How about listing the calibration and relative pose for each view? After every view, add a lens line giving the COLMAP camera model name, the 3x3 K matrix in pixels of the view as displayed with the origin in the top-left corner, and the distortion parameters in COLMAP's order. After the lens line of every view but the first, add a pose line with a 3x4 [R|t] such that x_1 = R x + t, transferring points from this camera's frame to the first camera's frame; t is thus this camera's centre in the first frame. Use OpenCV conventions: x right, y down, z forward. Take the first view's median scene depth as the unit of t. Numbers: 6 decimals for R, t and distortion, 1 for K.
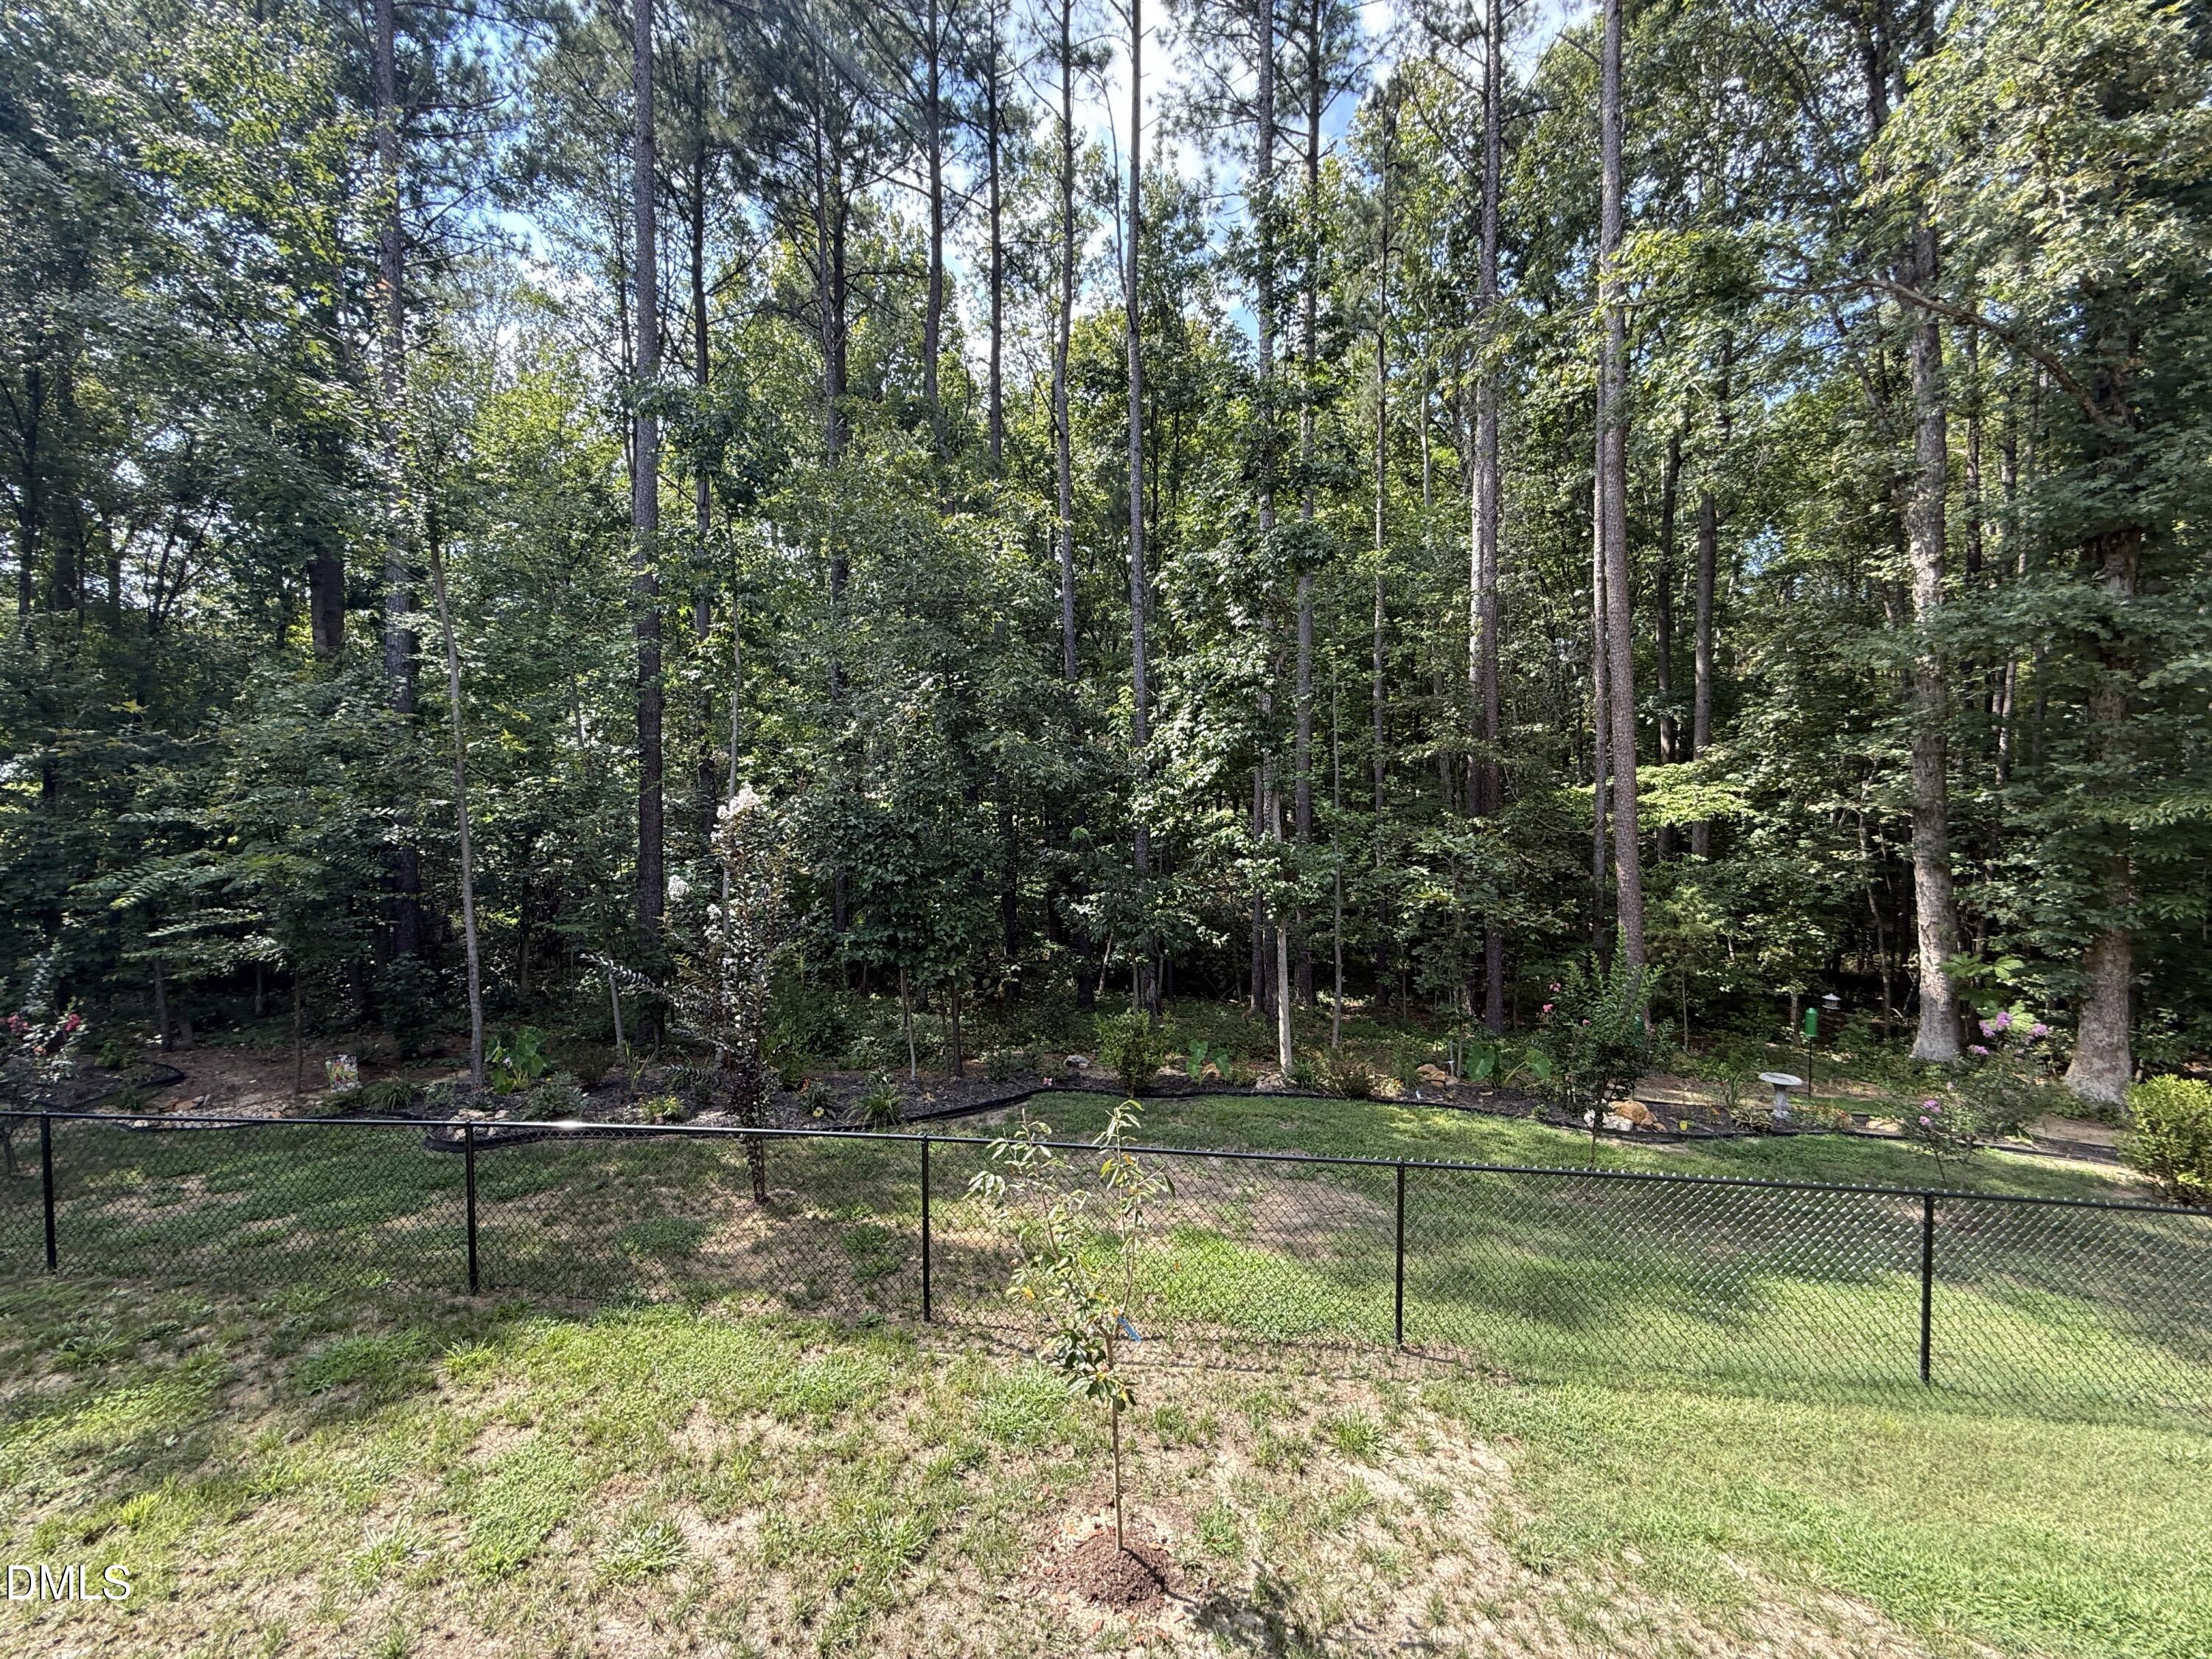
lens RADIAL K [[882.9, 0, 1102.4], [0, 882.9, 826.2], [0, 0, 1]] dist [-0.000213, 0.000005]
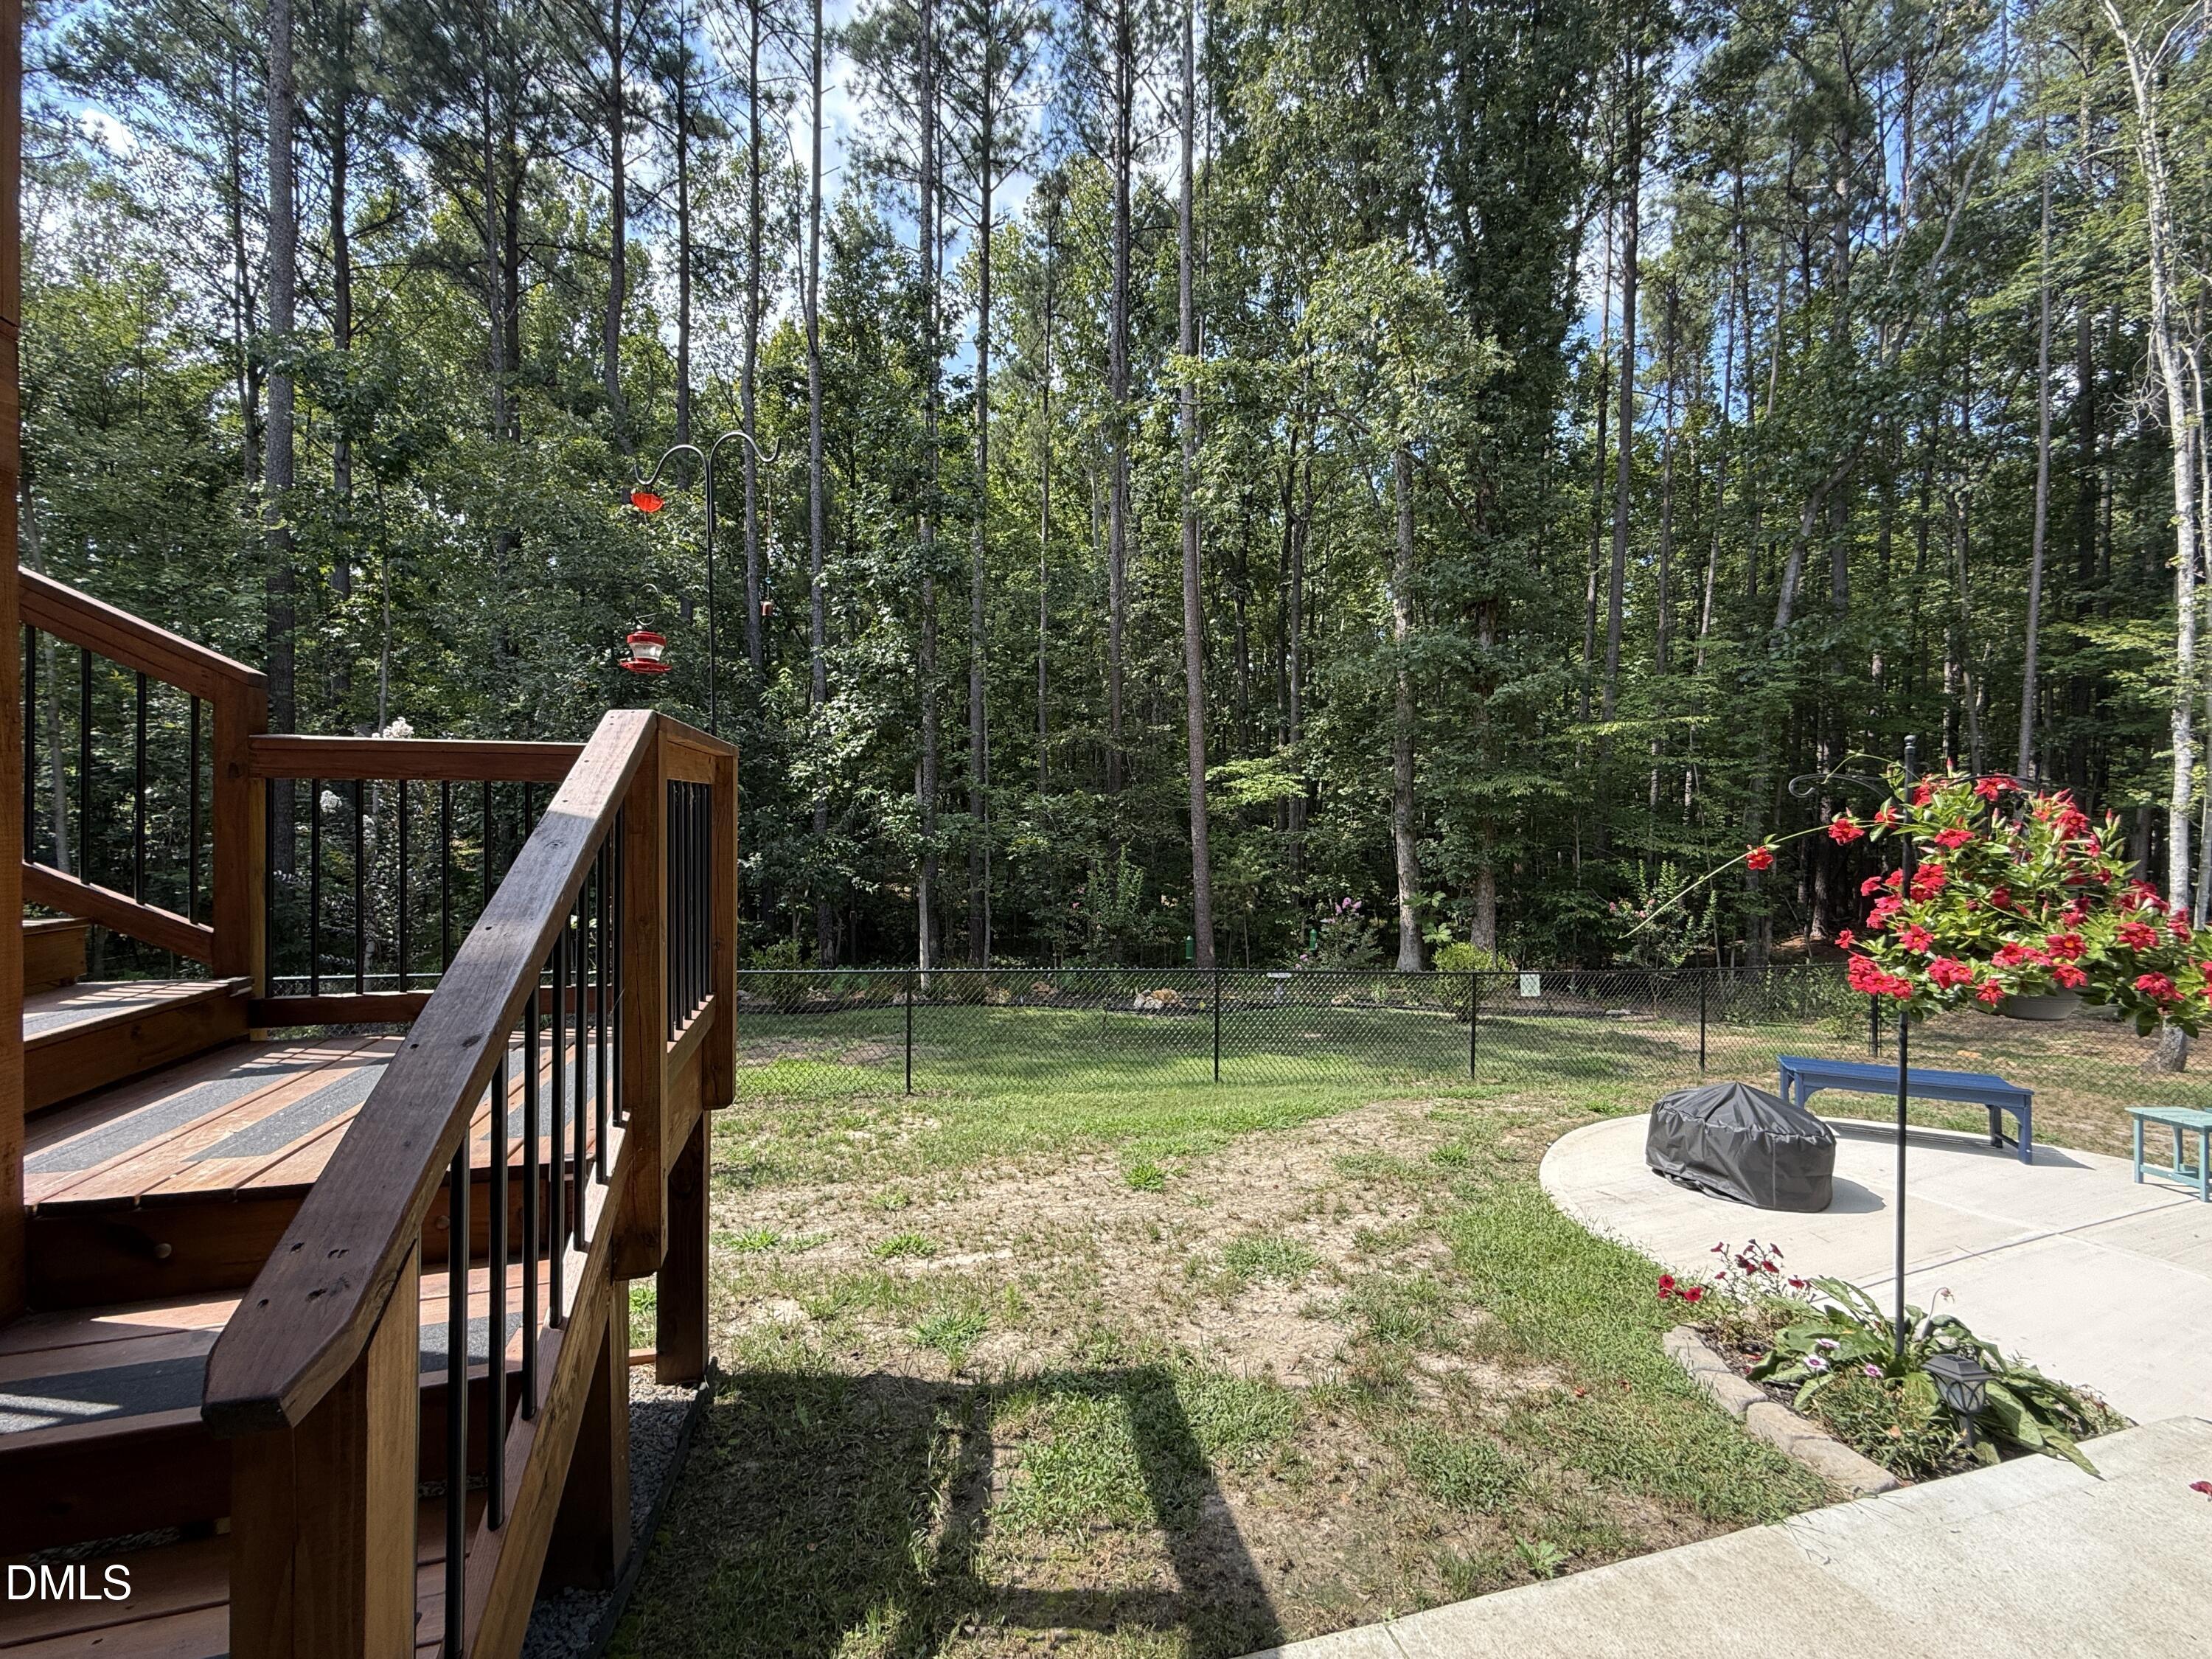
lens RADIAL K [[882.9, 0, 1102.4], [0, 882.9, 826.2], [0, 0, 1]] dist [-0.000213, 0.000005]
pose [[0.956663, 0.004491, 0.291163, 0.057644], [-0.001815, 0.999954, -0.009460, 0.039497], [-0.291192, 0.008521, 0.956627, -0.151780]]
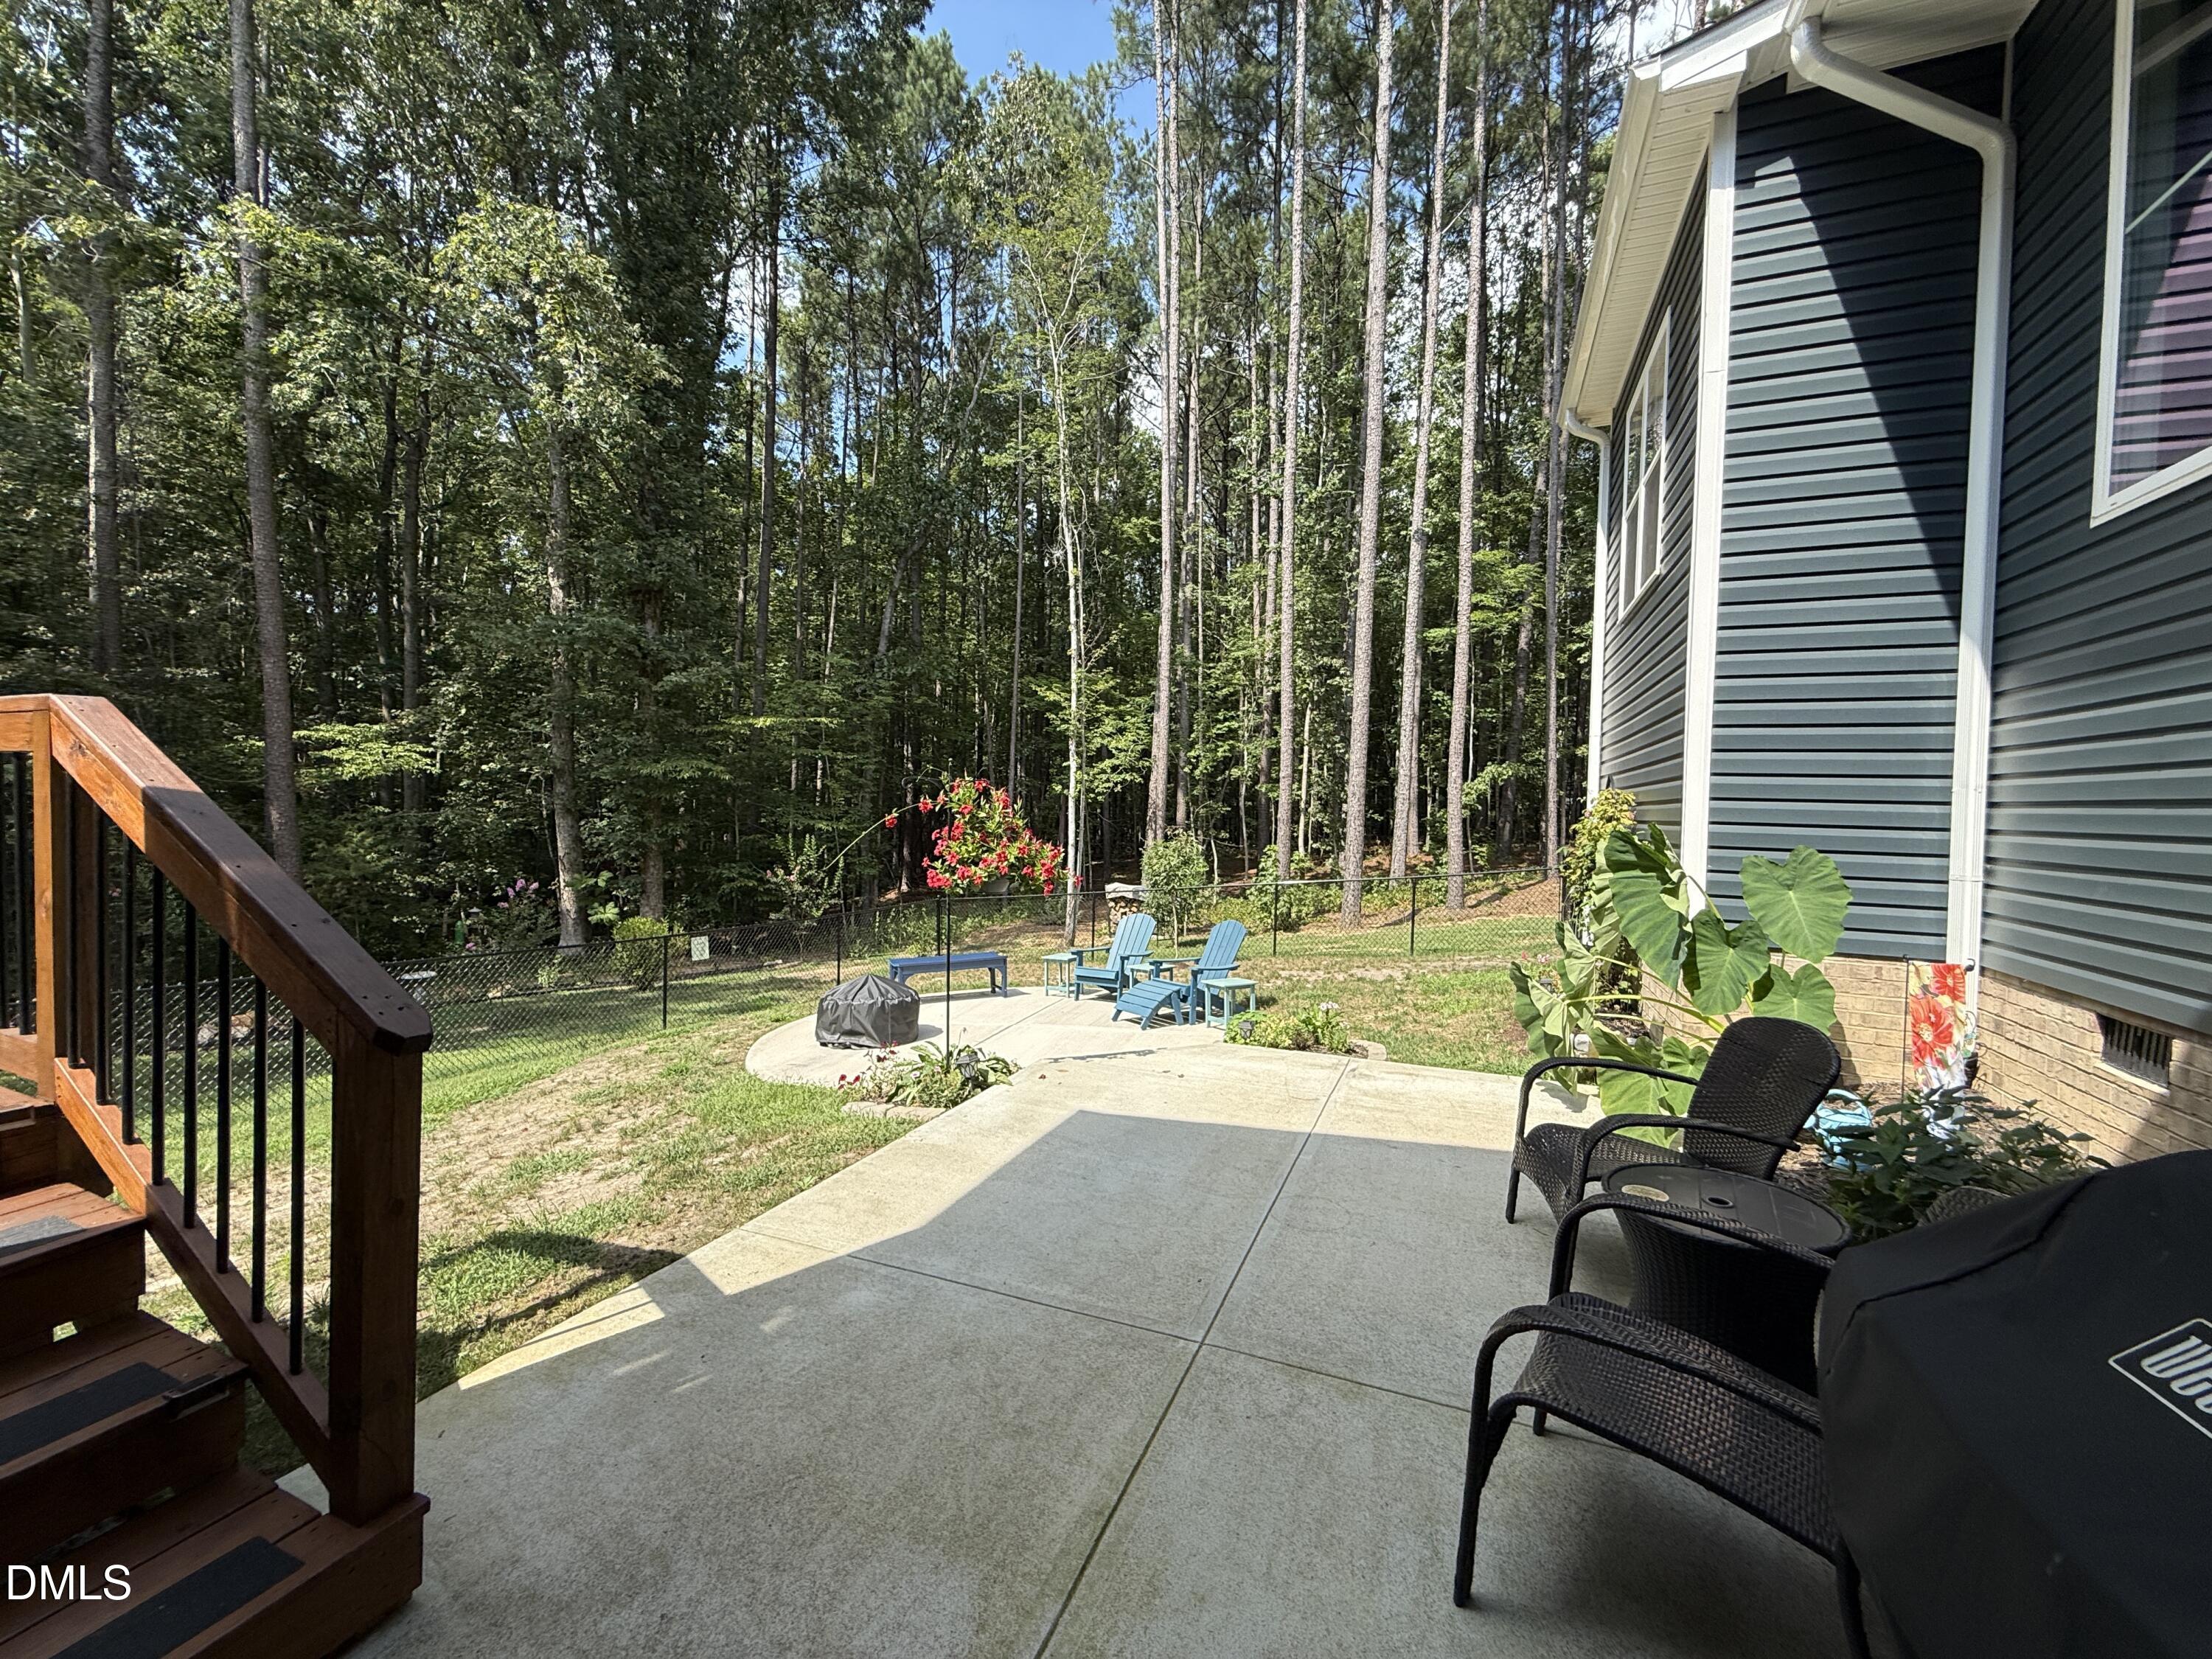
lens RADIAL K [[882.9, 0, 1102.4], [0, 882.9, 826.2], [0, 0, 1]] dist [-0.000213, 0.000005]
pose [[0.364072, -0.016602, 0.931223, -0.013044], [0.006910, 0.999862, 0.015124, 0.040941], [-0.931345, 0.000928, 0.364136, -0.196078]]
